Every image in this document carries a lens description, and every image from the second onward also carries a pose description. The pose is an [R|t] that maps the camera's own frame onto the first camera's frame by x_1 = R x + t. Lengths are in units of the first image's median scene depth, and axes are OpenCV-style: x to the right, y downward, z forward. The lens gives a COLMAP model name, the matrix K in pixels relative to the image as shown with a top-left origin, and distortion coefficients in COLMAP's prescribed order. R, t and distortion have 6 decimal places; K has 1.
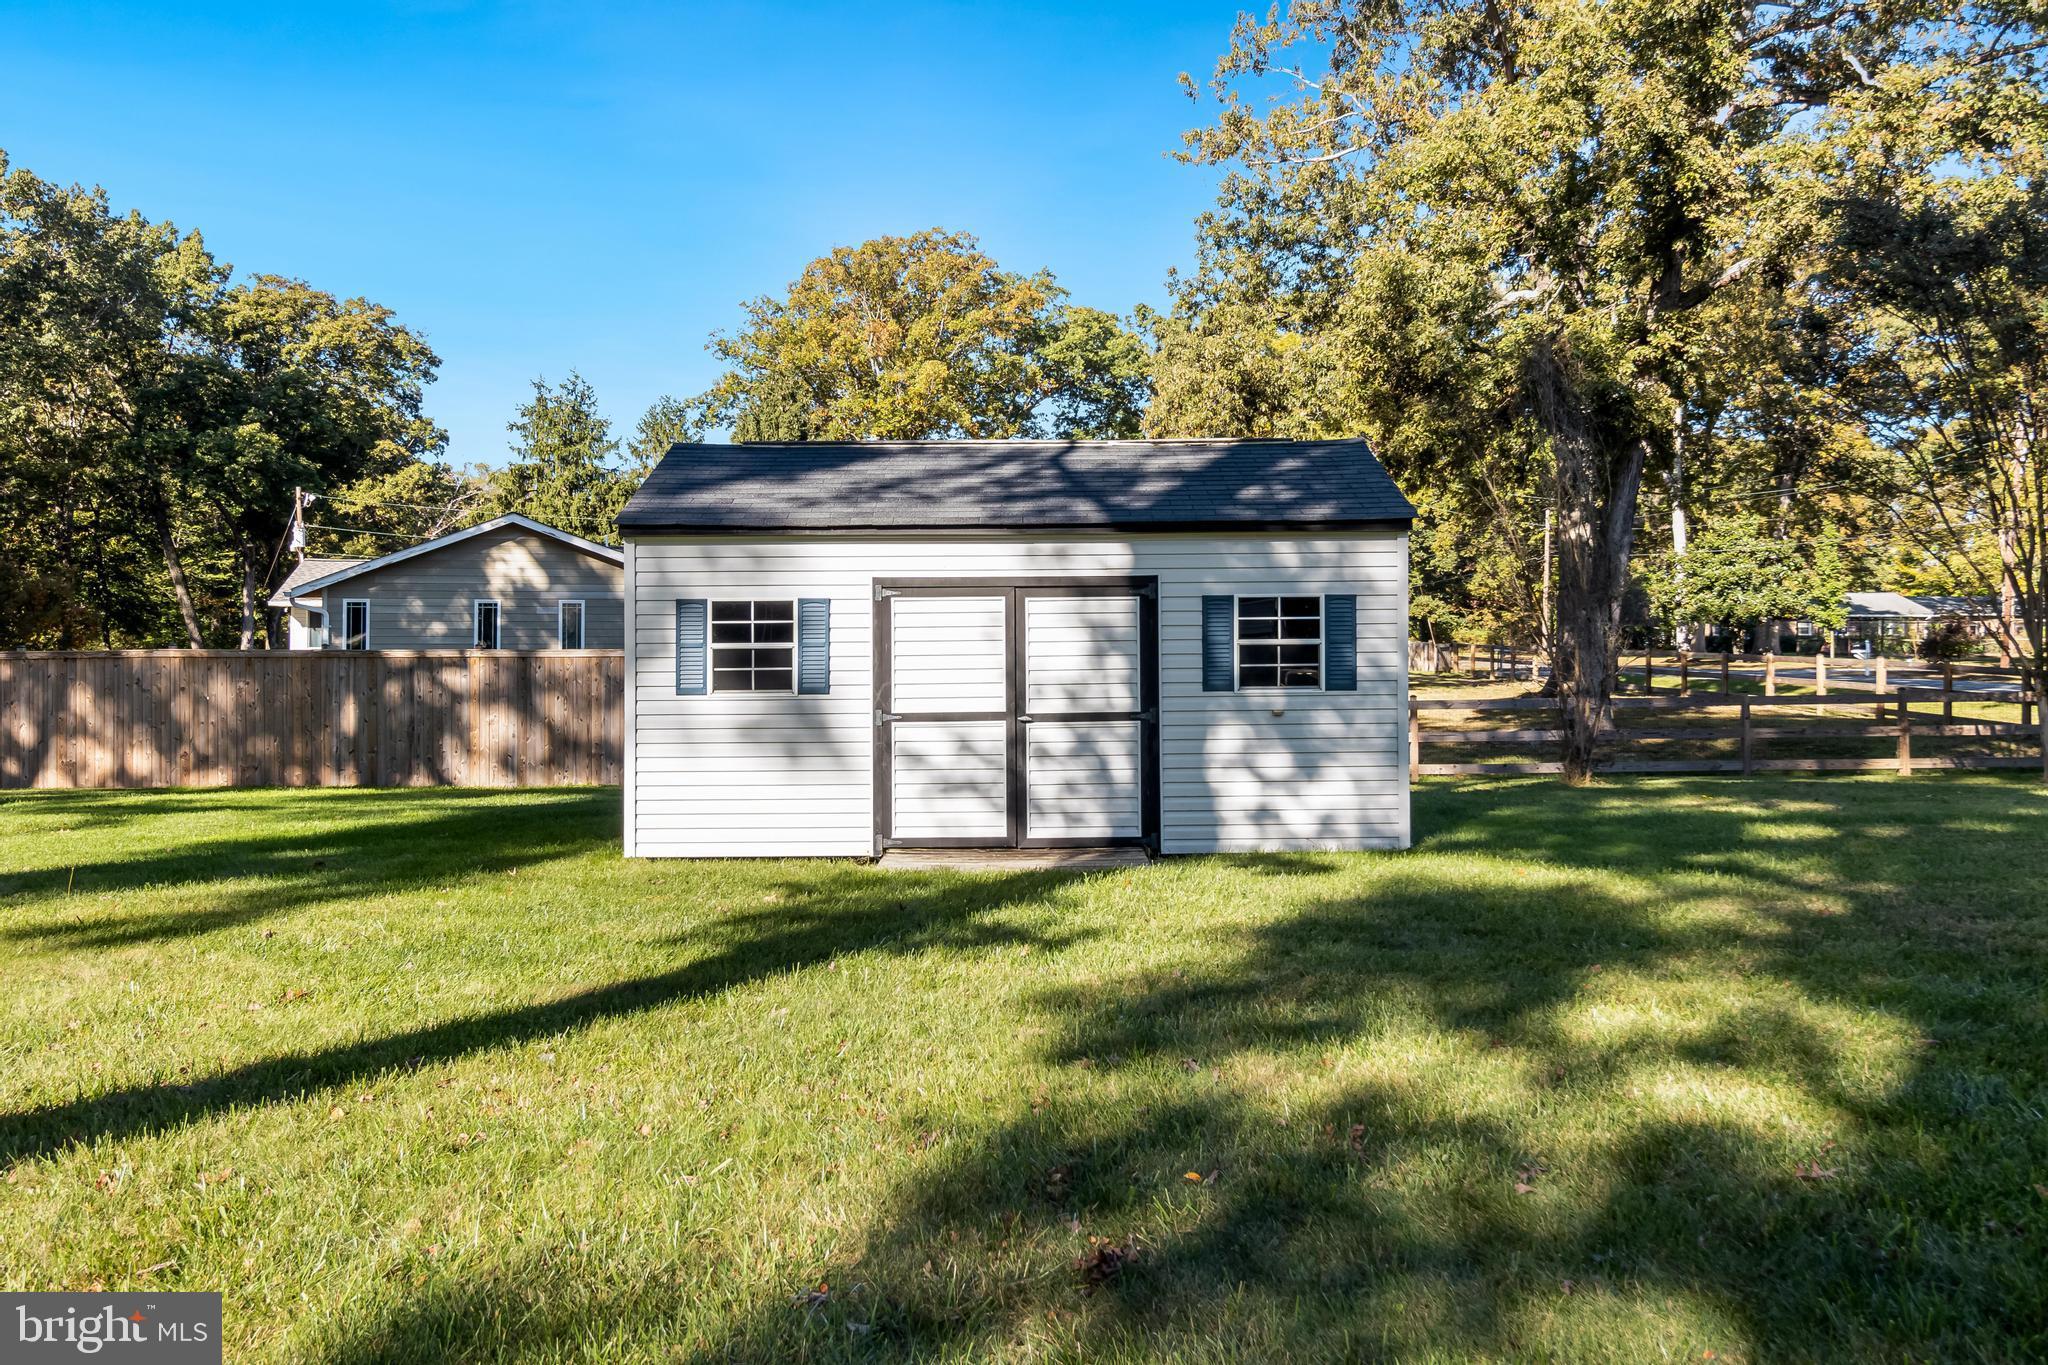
lens RADIAL K [[1736.5, 0, 1024.0], [0, 1736.5, 682.5], [0, 0, 1]] dist [-0.007812, -0.002555]
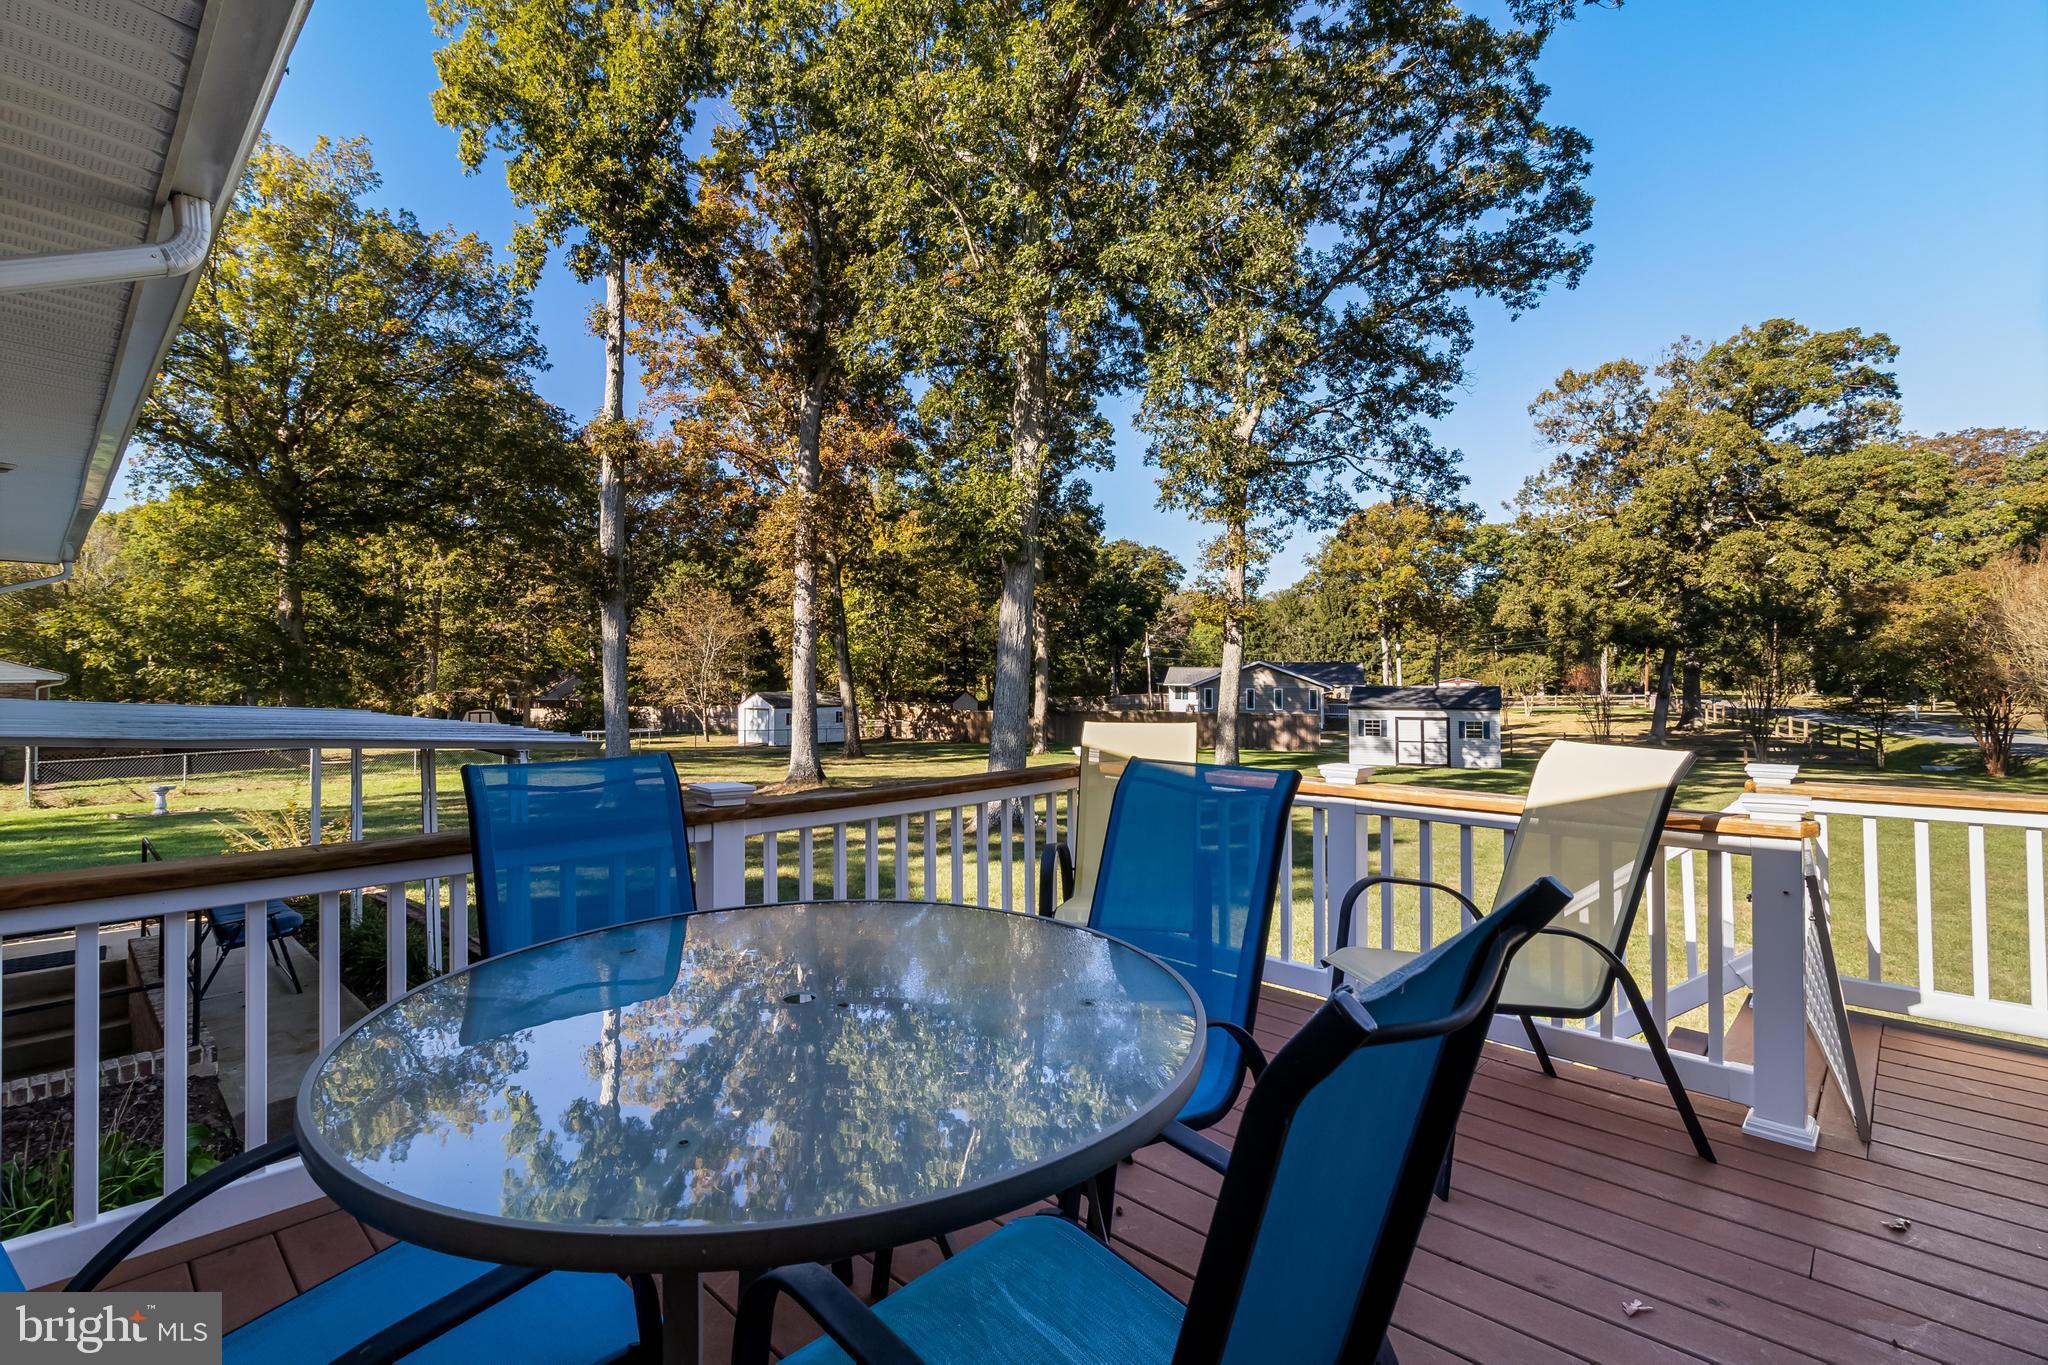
lens RADIAL K [[945.6, 0, 1029.3], [0, 945.6, 670.8], [0, 0, 1]] dist [-0.002705, -0.000569]
pose [[0.907229, -0.001820, -0.420633, 0.121529], [-0.009079, 0.999673, -0.023907, -0.123291], [0.420539, 0.025508, 0.906916, -2.247796]]
